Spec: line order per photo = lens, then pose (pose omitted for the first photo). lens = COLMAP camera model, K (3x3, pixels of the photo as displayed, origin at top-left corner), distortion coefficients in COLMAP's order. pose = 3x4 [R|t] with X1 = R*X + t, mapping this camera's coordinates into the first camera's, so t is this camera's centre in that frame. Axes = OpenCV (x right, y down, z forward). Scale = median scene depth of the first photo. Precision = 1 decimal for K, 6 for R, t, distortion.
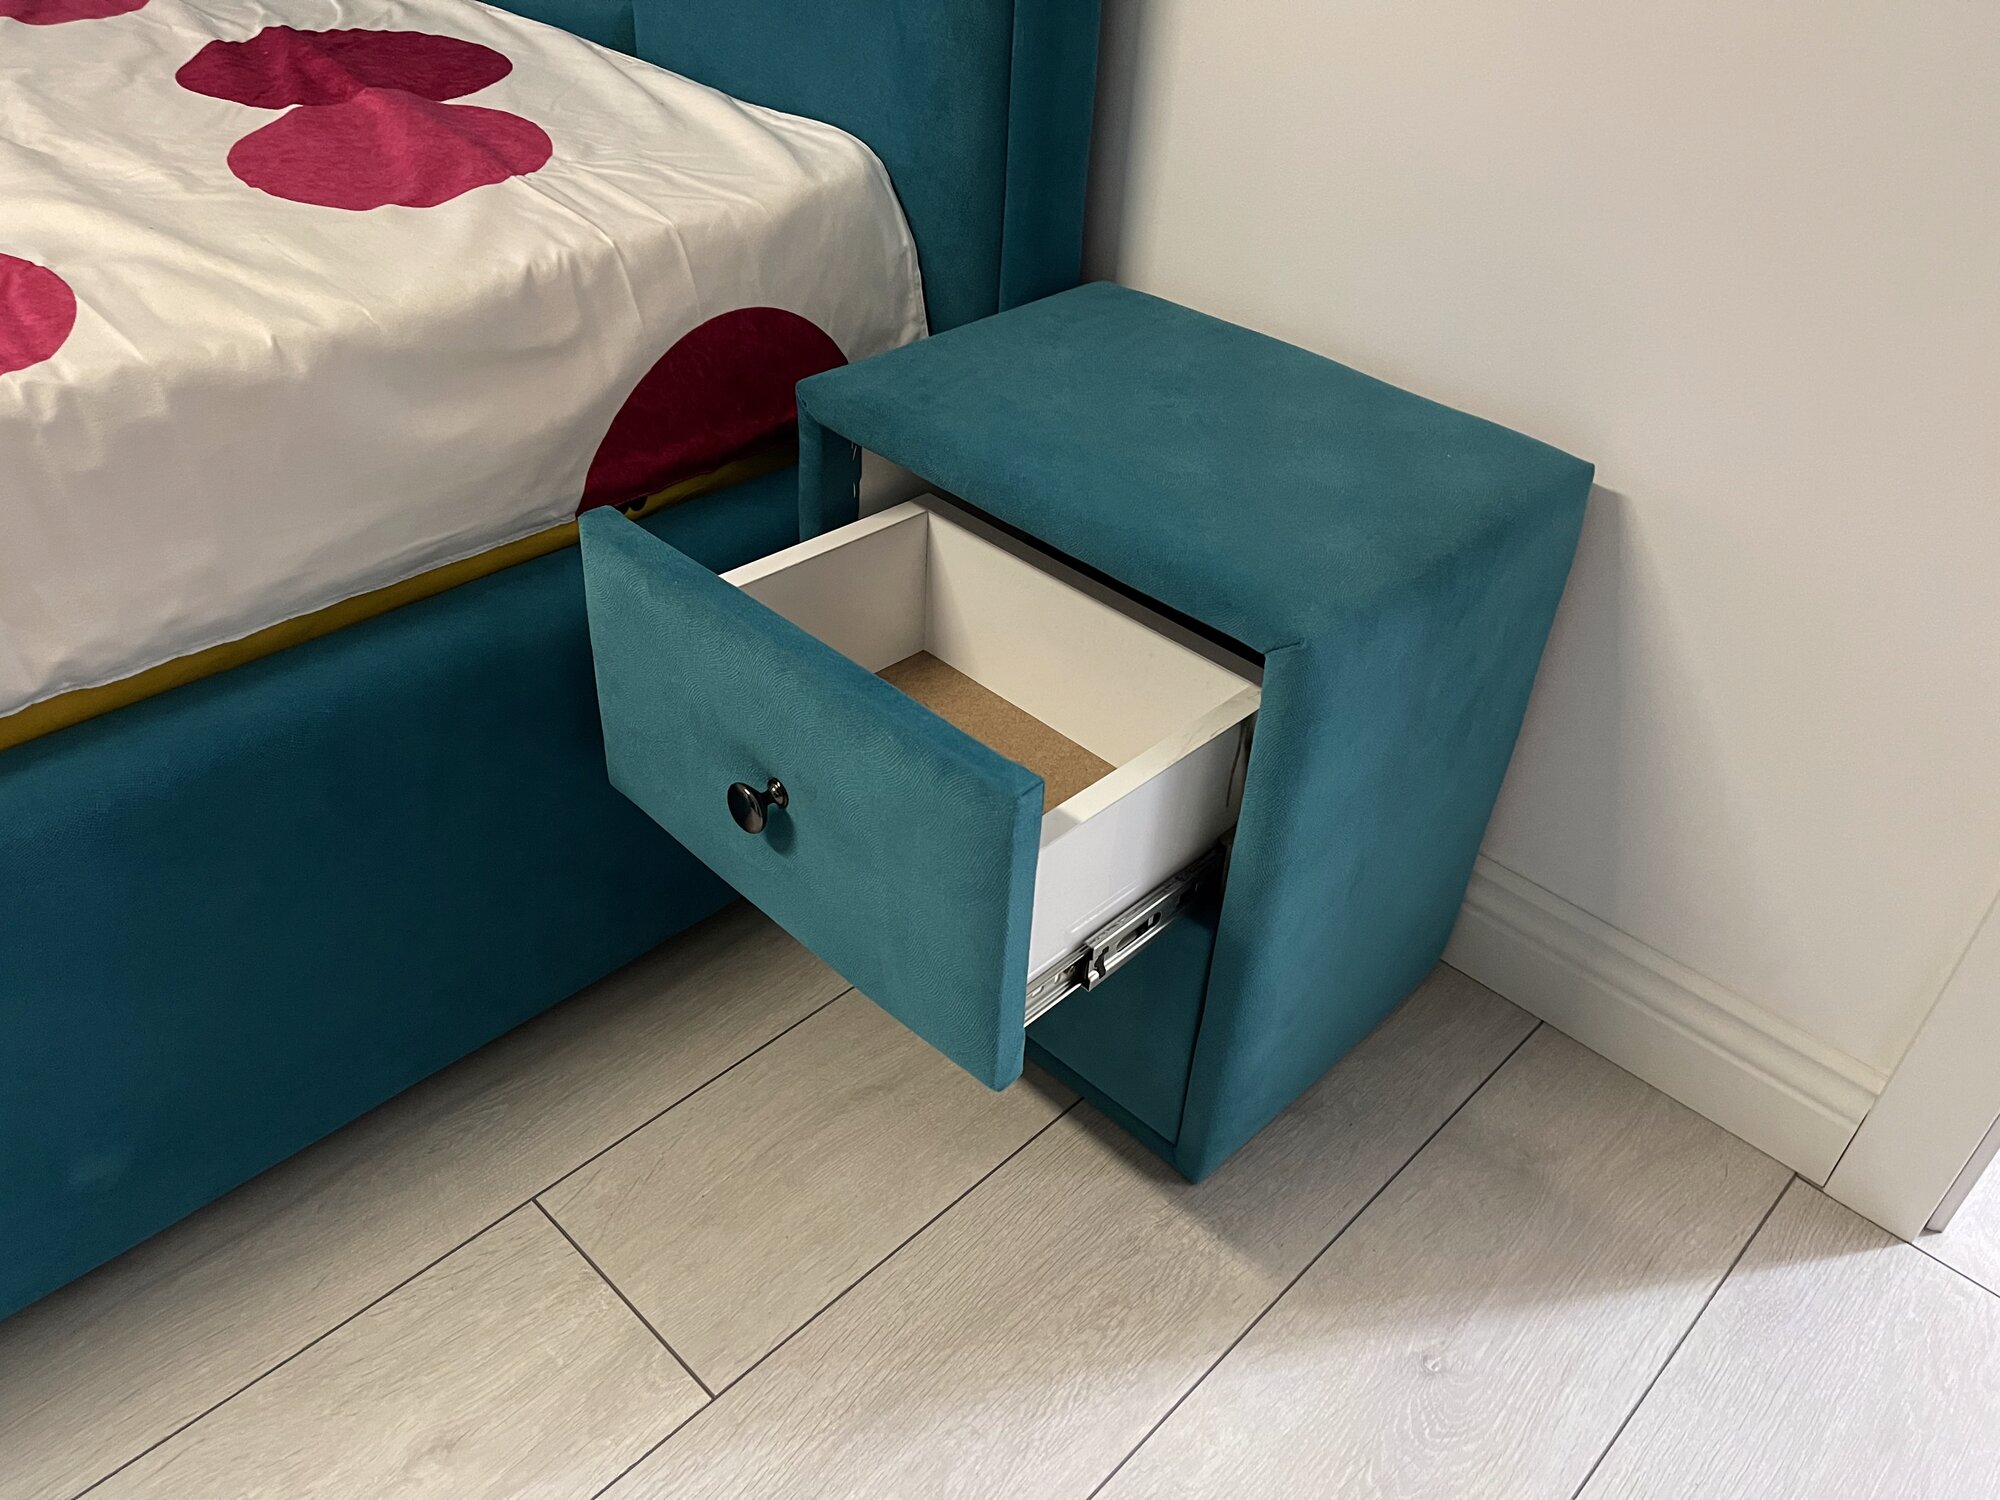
lens RADIAL K [[1512.0, 0, 1009.3], [0, 1512.0, 757.2], [0, 0, 1]] dist [0.078242, -0.098557]
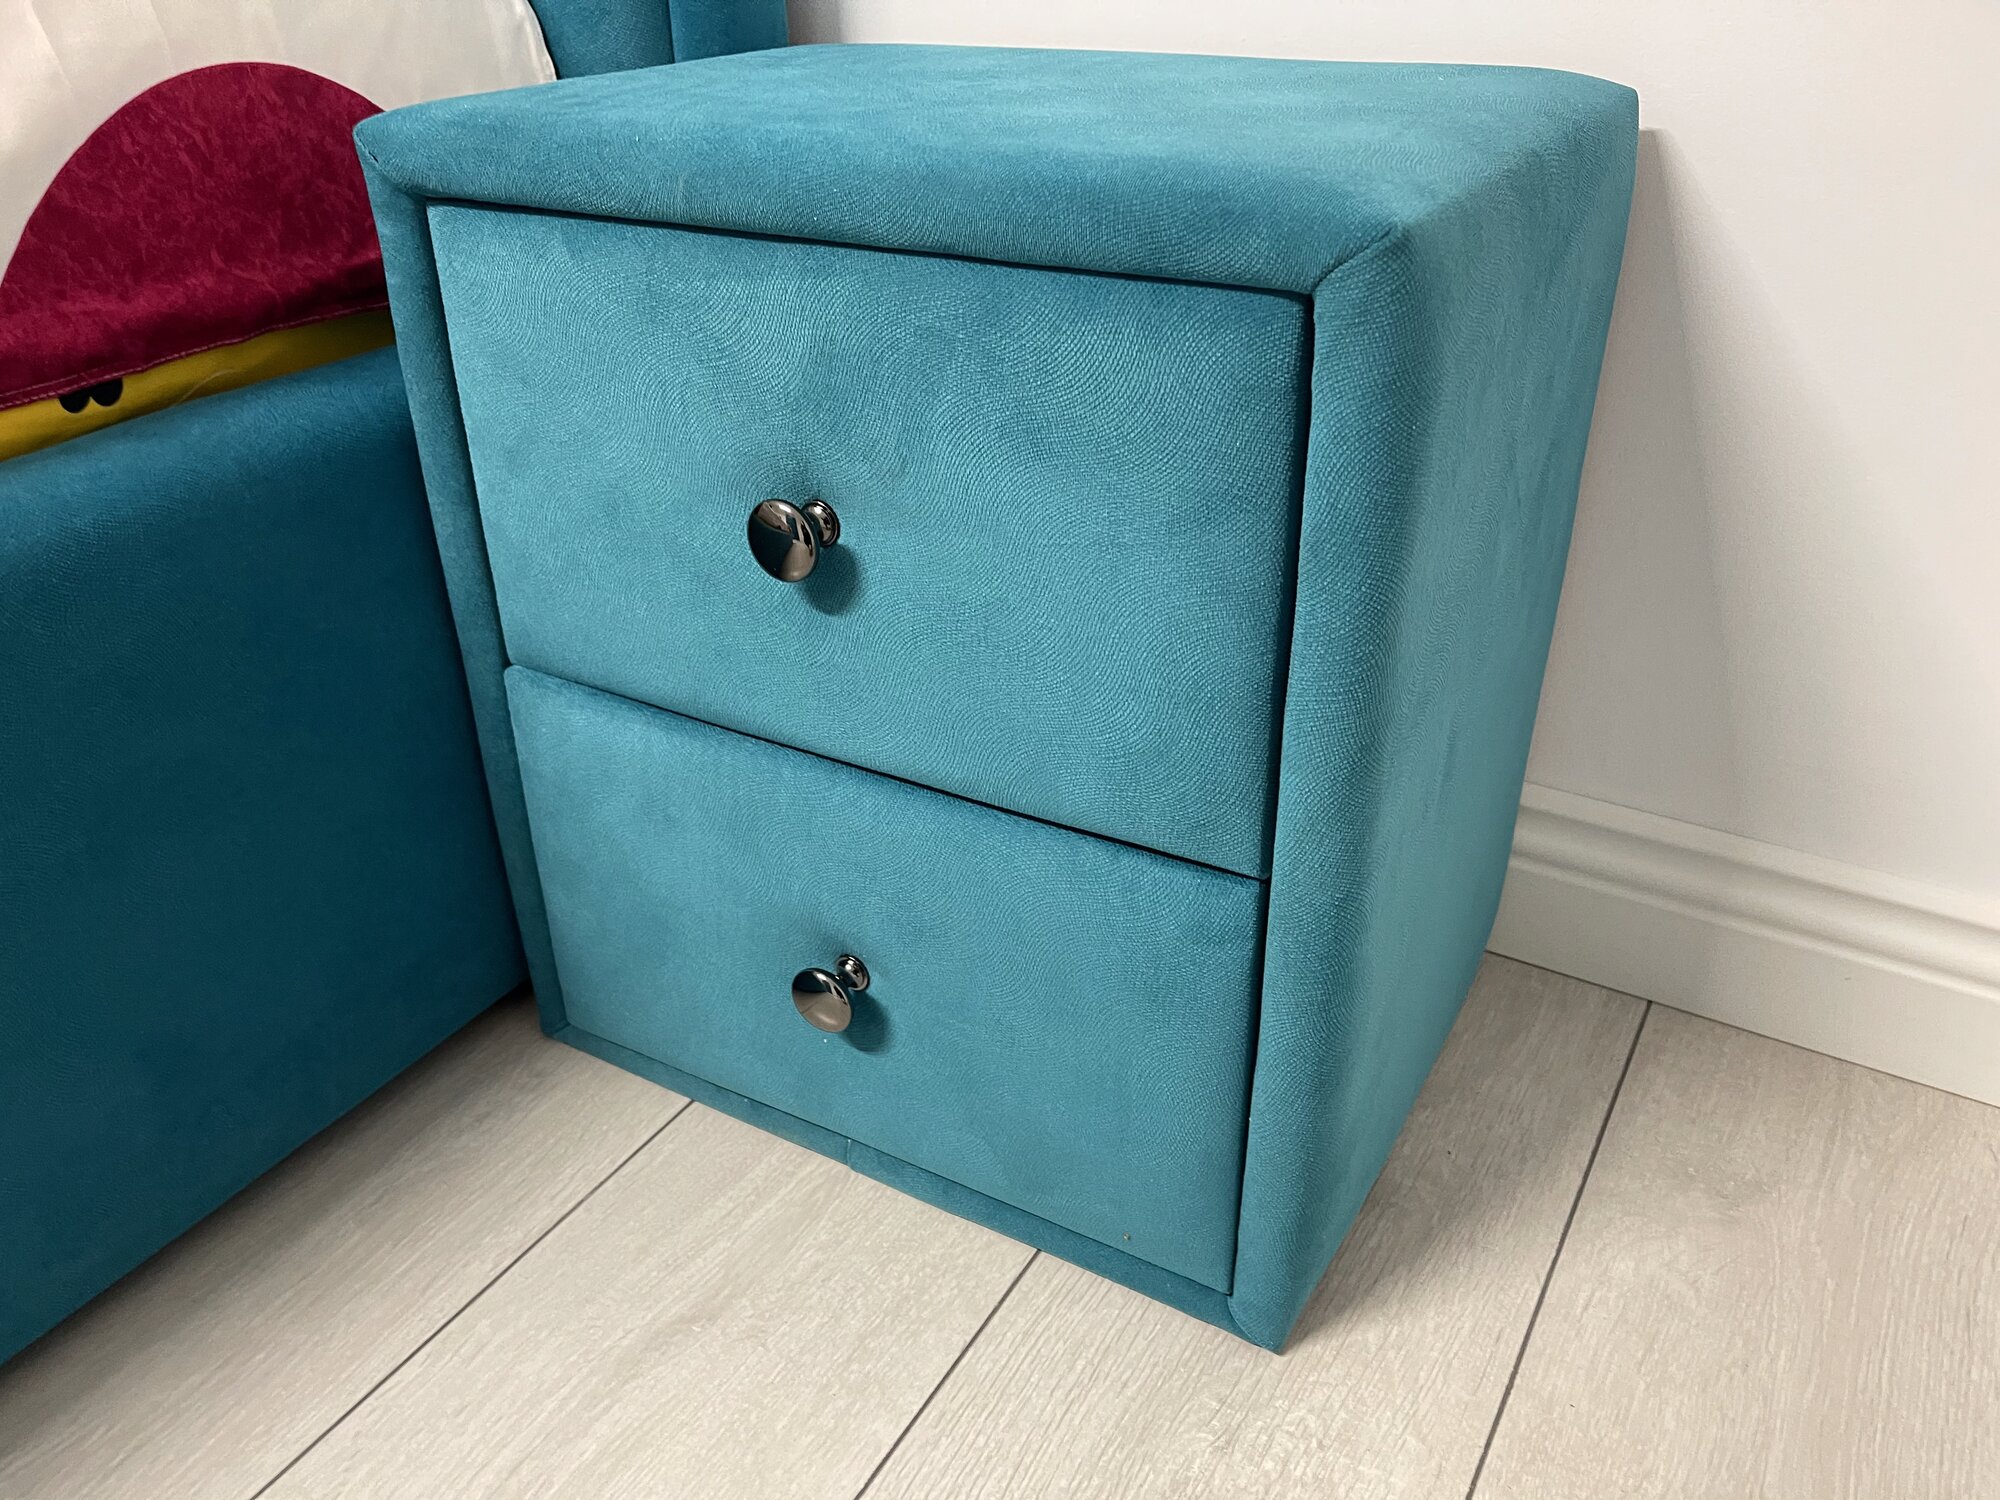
lens RADIAL K [[1528.6, 0, 989.7], [0, 1528.6, 751.2], [0, 0, 1]] dist [0.090572, -0.122310]
pose [[0.973581, -0.168886, 0.153683, -0.031728], [0.185967, 0.976986, -0.104470, 0.097157], [-0.132503, 0.130290, 0.982582, 0.410513]]
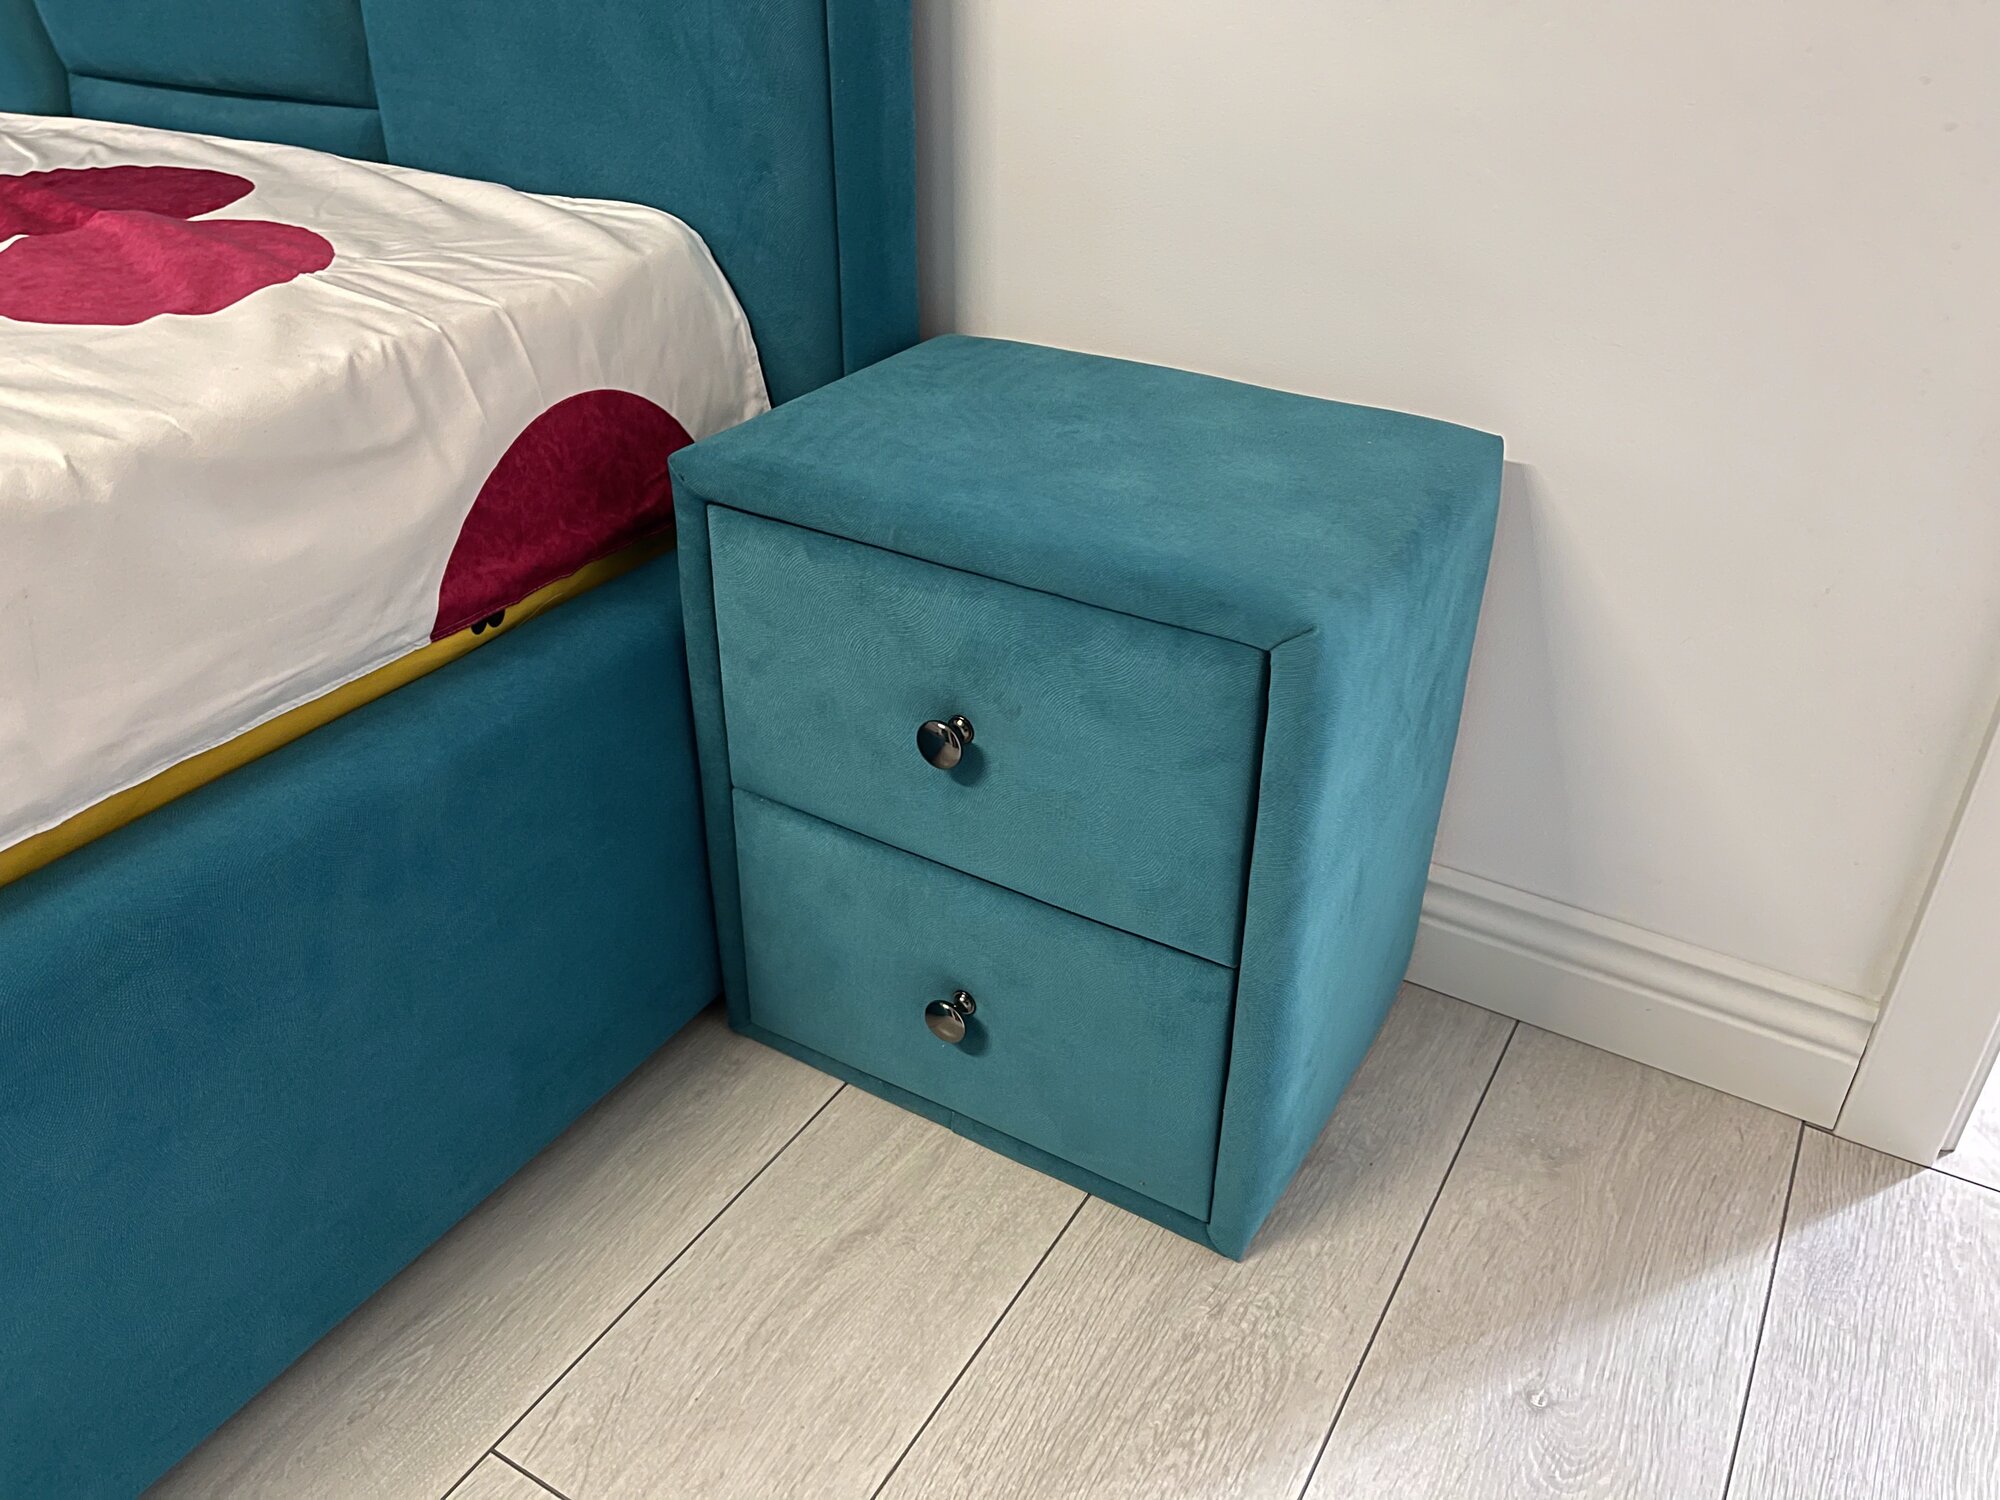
lens RADIAL K [[1518.3, 0, 1015.5], [0, 1518.3, 741.4], [0, 0, 1]] dist [0.083918, -0.108934]
pose [[0.972532, -0.154653, 0.173965, -0.122889], [0.170679, 0.981975, -0.081197, 0.028544], [-0.158272, 0.108659, 0.981399, 0.092825]]
